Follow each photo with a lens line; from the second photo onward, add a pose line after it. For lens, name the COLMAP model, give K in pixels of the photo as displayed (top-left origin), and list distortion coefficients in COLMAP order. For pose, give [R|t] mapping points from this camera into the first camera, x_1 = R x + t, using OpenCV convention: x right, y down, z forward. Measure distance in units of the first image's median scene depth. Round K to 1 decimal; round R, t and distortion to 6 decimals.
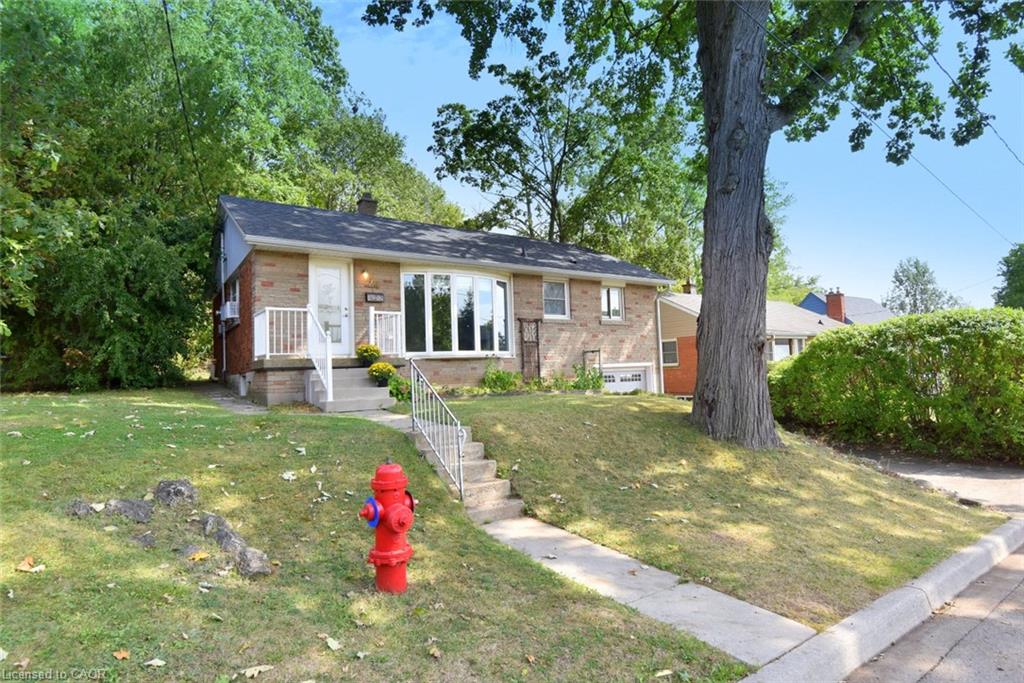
lens RADIAL K [[569.8, 0, 522.9], [0, 569.8, 342.7], [0, 0, 1]] dist [-0.009407, -0.005842]
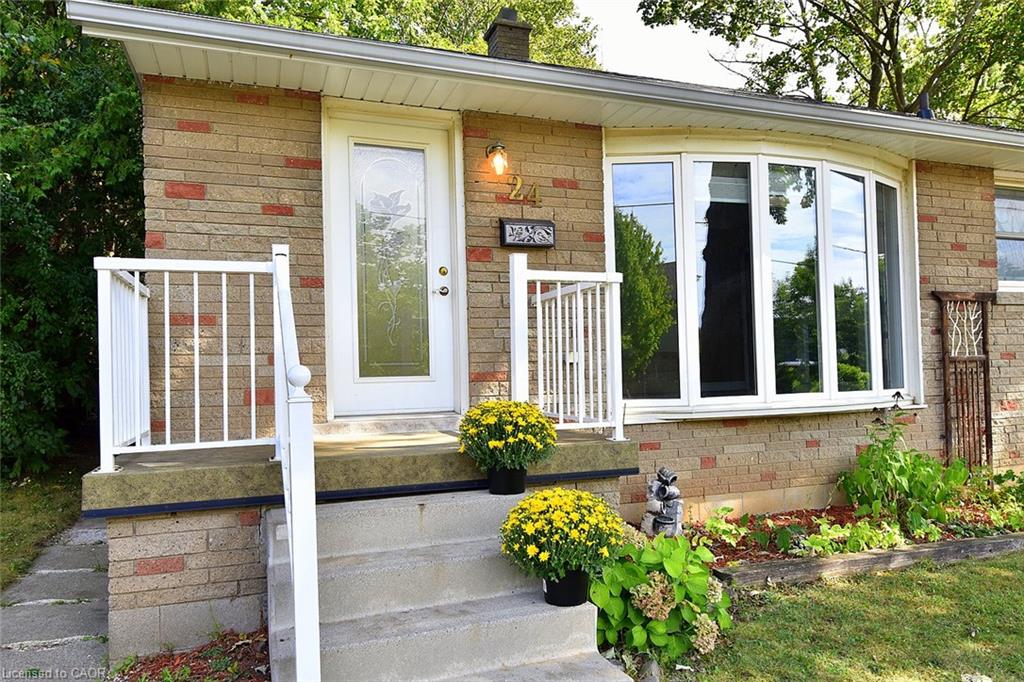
lens RADIAL K [[708.7, 0, 511.7], [0, 708.7, 341.4], [0, 0, 1]] dist [0.011822, 0.001414]
pose [[0.963798, -0.002343, -0.266622, -0.159566], [0.005867, 0.999906, 0.012422, -0.023307], [0.266568, -0.013537, 0.963721, 0.601096]]
